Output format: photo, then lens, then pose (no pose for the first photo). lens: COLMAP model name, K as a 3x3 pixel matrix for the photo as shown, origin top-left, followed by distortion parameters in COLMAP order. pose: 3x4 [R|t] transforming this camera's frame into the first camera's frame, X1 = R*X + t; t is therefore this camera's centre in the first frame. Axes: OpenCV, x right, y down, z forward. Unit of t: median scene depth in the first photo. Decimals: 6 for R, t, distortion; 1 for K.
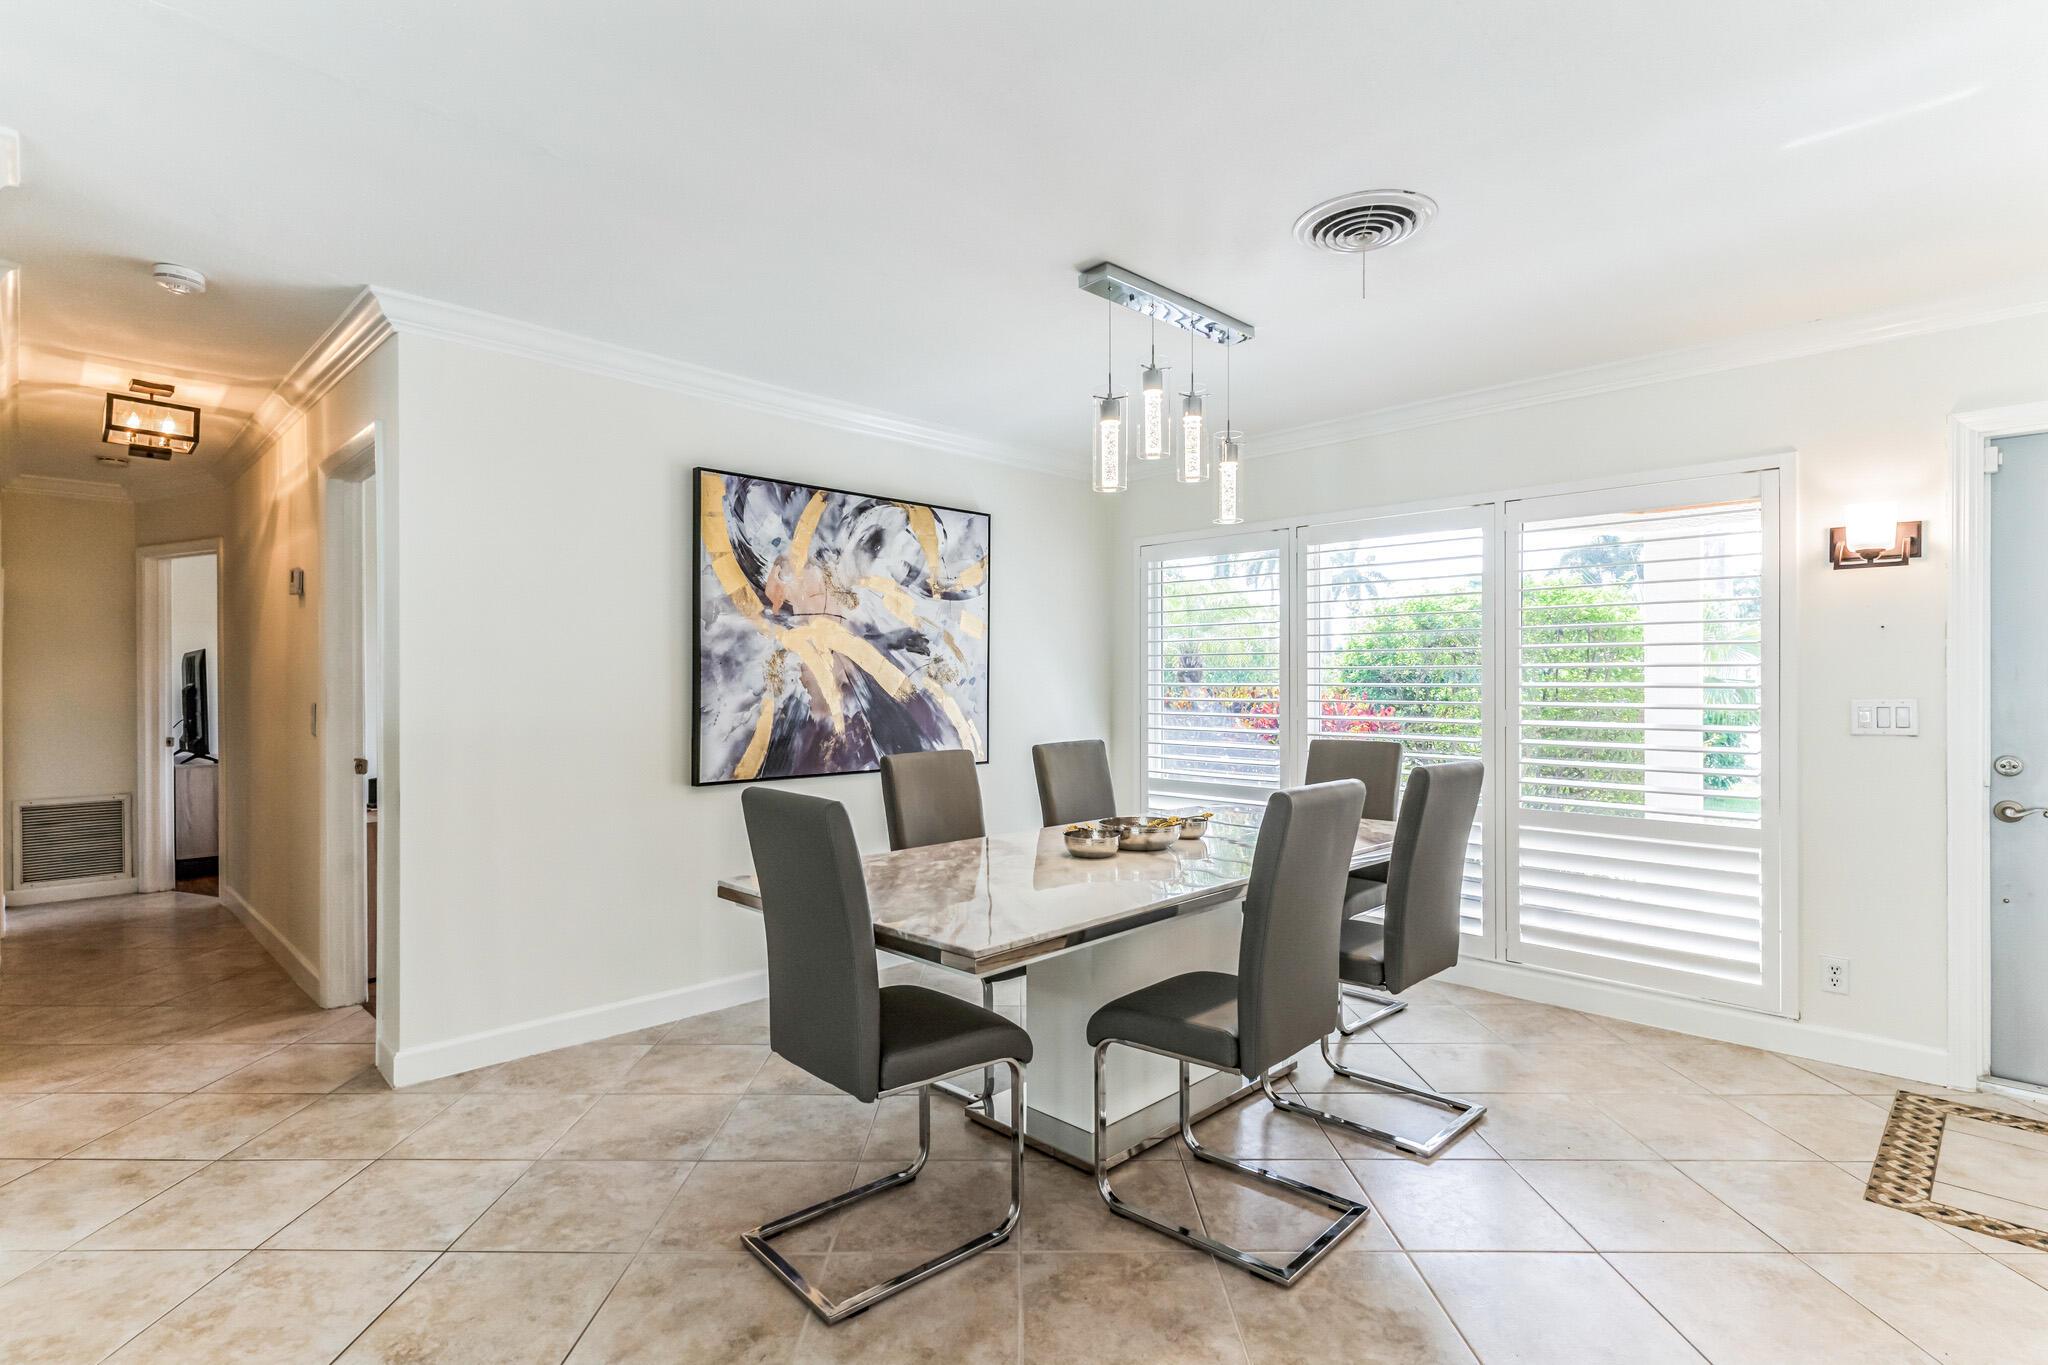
lens RADIAL K [[1004.4, 0, 1000.9], [0, 1004.4, 680.6], [0, 0, 1]] dist [0.001846, 0.000396]
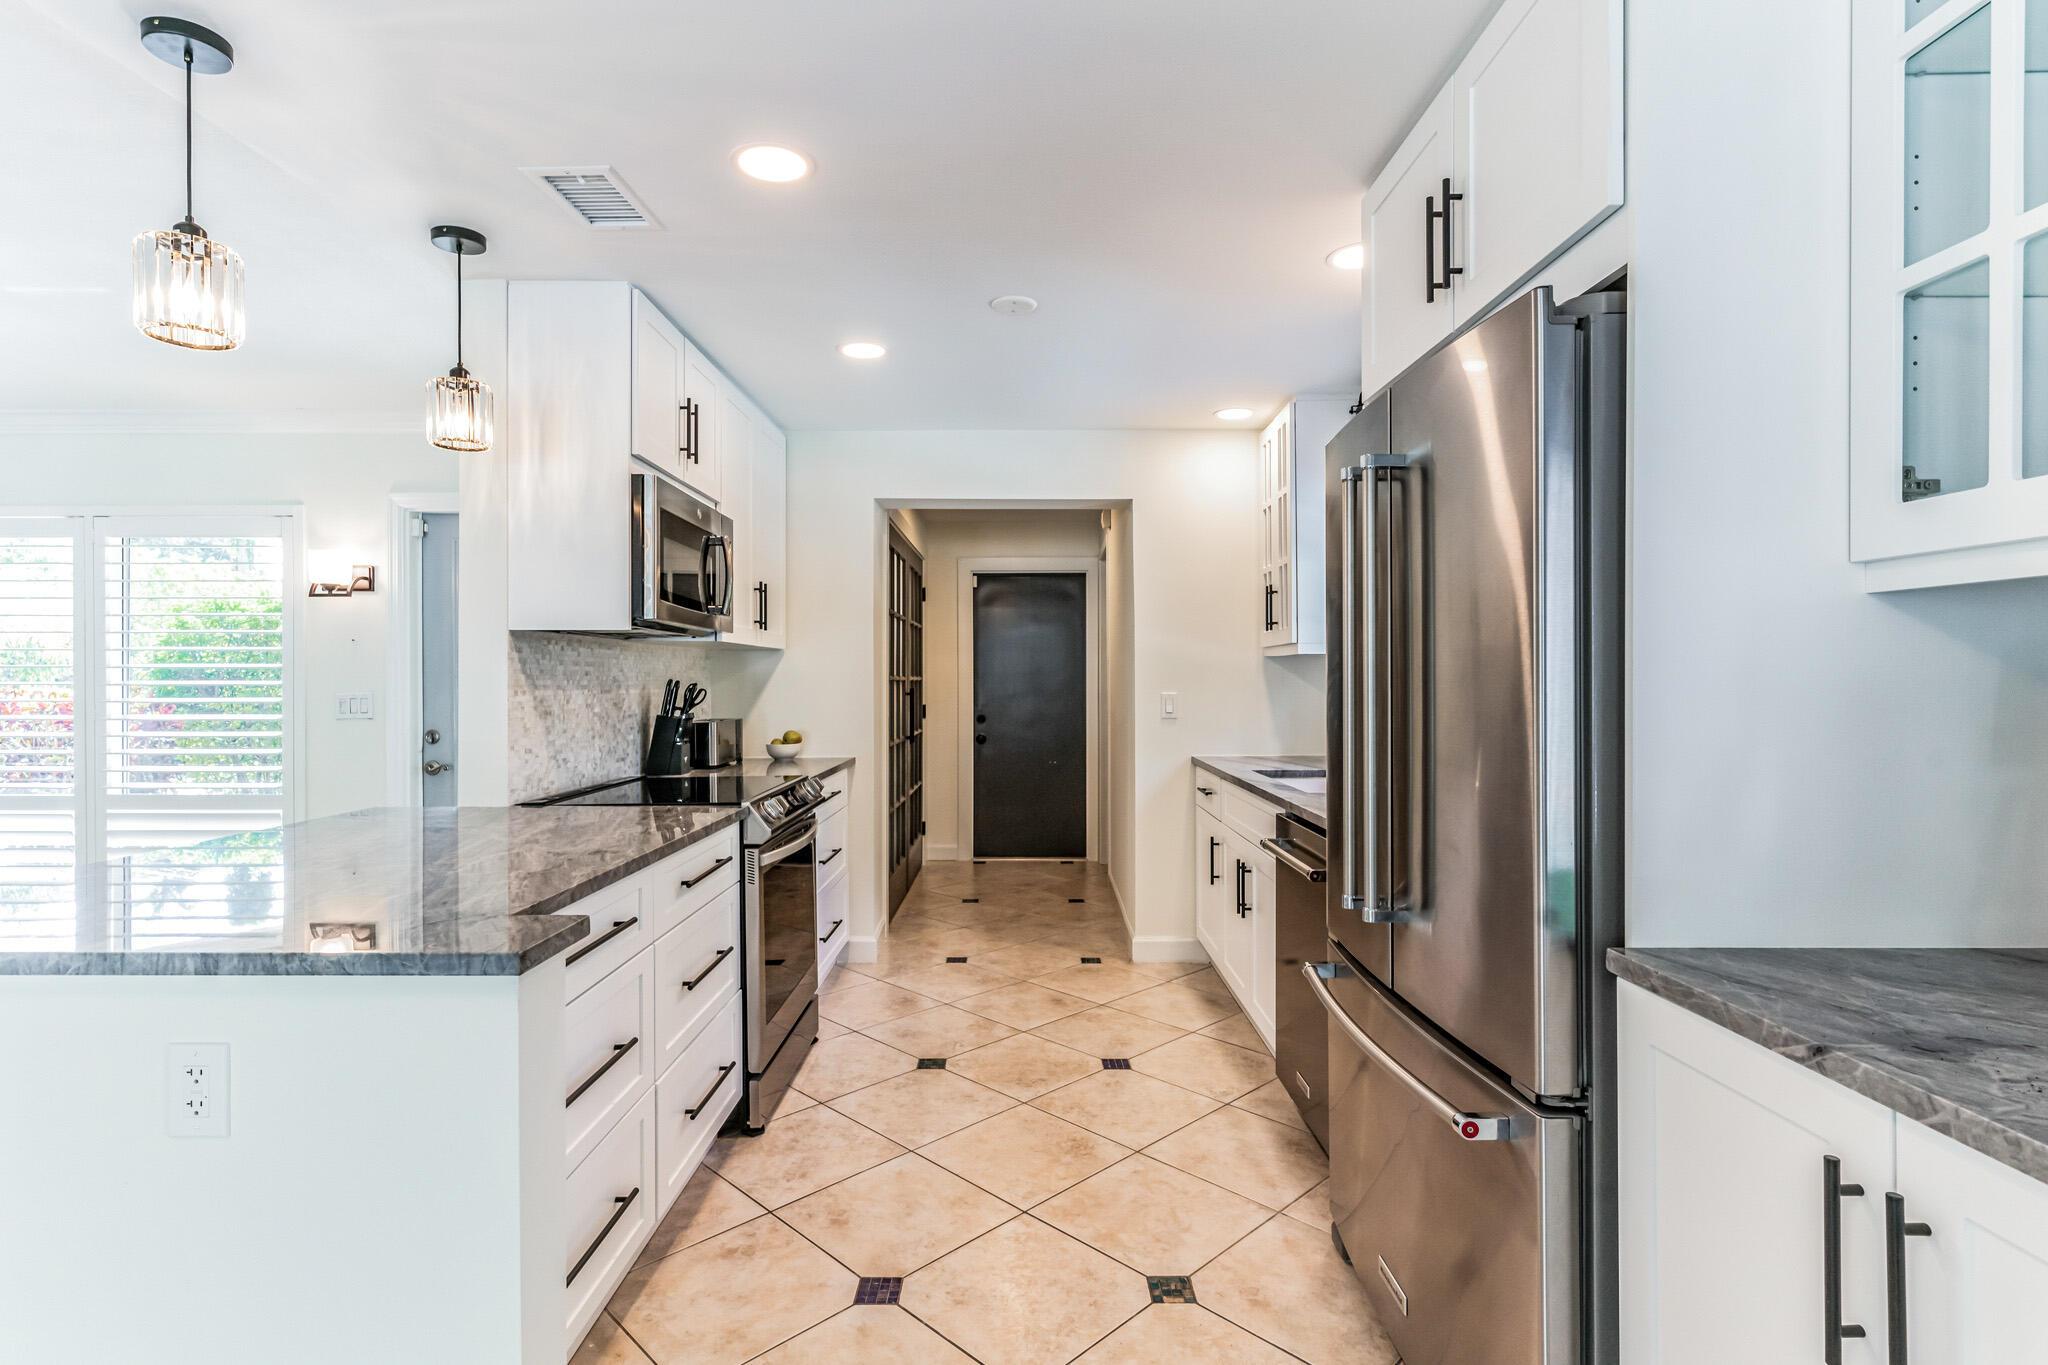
lens RADIAL K [[998.2, 0, 1024.0], [0, 998.2, 682.5], [0, 0, 1]] dist [-0.000786, 0.000021]
pose [[0.705223, -0.005033, 0.708968, 0.445120], [0.000502, 0.999978, 0.006600, -0.003378], [-0.708986, -0.004298, 0.705210, -0.493807]]
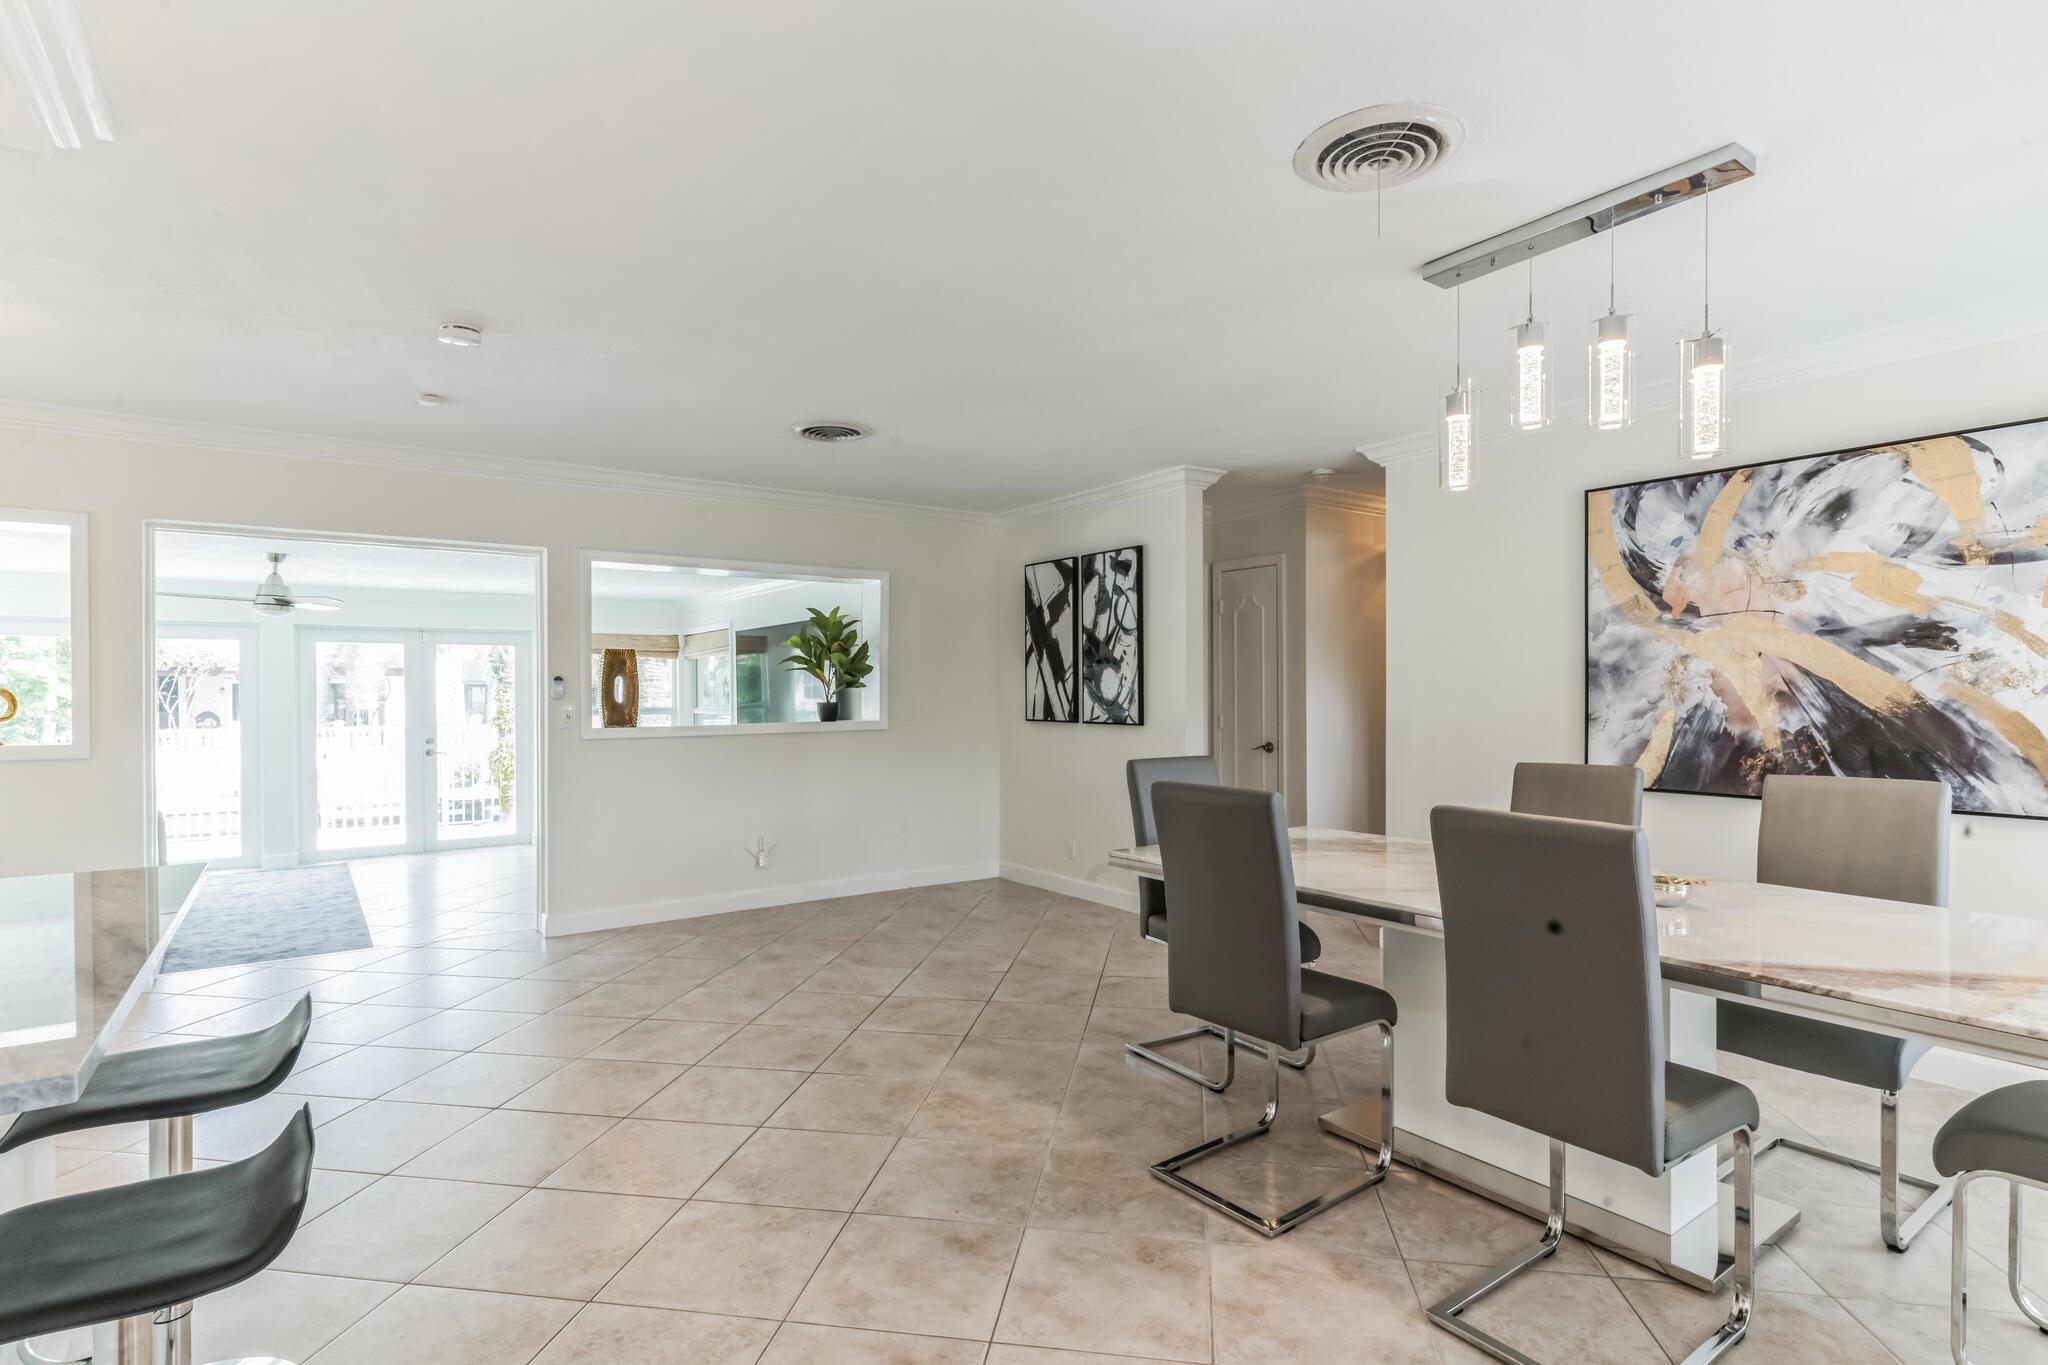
lens RADIAL K [[998.2, 0, 1024.0], [0, 998.2, 682.5], [0, 0, 1]] dist [-0.000786, 0.000021]
pose [[-0.155438, -0.006108, -0.987827, 0.793476], [0.007430, 0.999945, -0.007352, -0.003216], [0.987818, -0.008482, -0.155384, 0.533330]]
